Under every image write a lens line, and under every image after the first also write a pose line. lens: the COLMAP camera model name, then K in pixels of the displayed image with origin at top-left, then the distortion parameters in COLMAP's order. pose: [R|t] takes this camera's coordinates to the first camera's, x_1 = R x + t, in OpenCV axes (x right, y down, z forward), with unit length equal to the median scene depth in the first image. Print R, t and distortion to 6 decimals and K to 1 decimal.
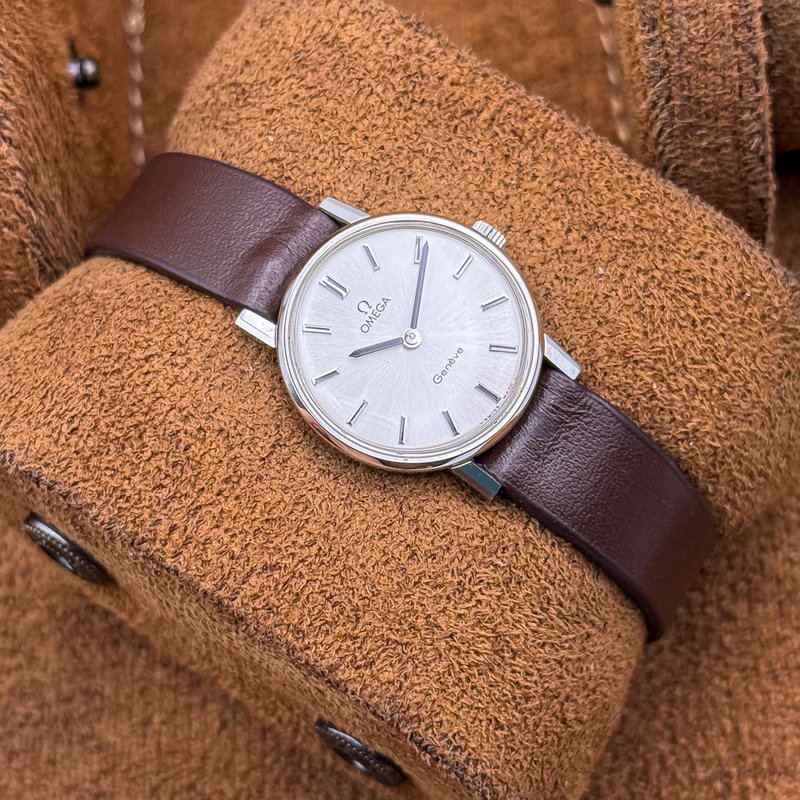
lens RADIAL K [[2358.8, 0, 400.0], [0, 2358.8, 400.0], [0, 0, 1]] dist [0.062364, -0.920689]
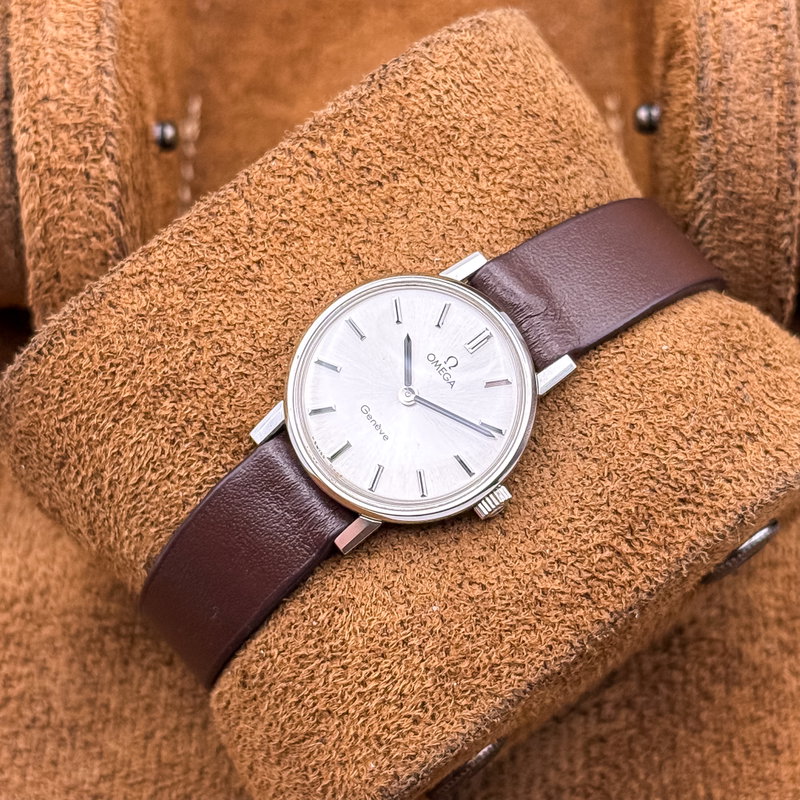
lens RADIAL K [[2358.8, 0, 400.0], [0, 2358.8, 400.0], [0, 0, 1]] dist [0.062364, -0.920689]
pose [[-0.306935, 0.923252, -0.231077, 0.249987], [-0.898399, -0.200930, 0.390521, -0.432251], [0.314119, 0.327464, 0.891121, 0.062414]]
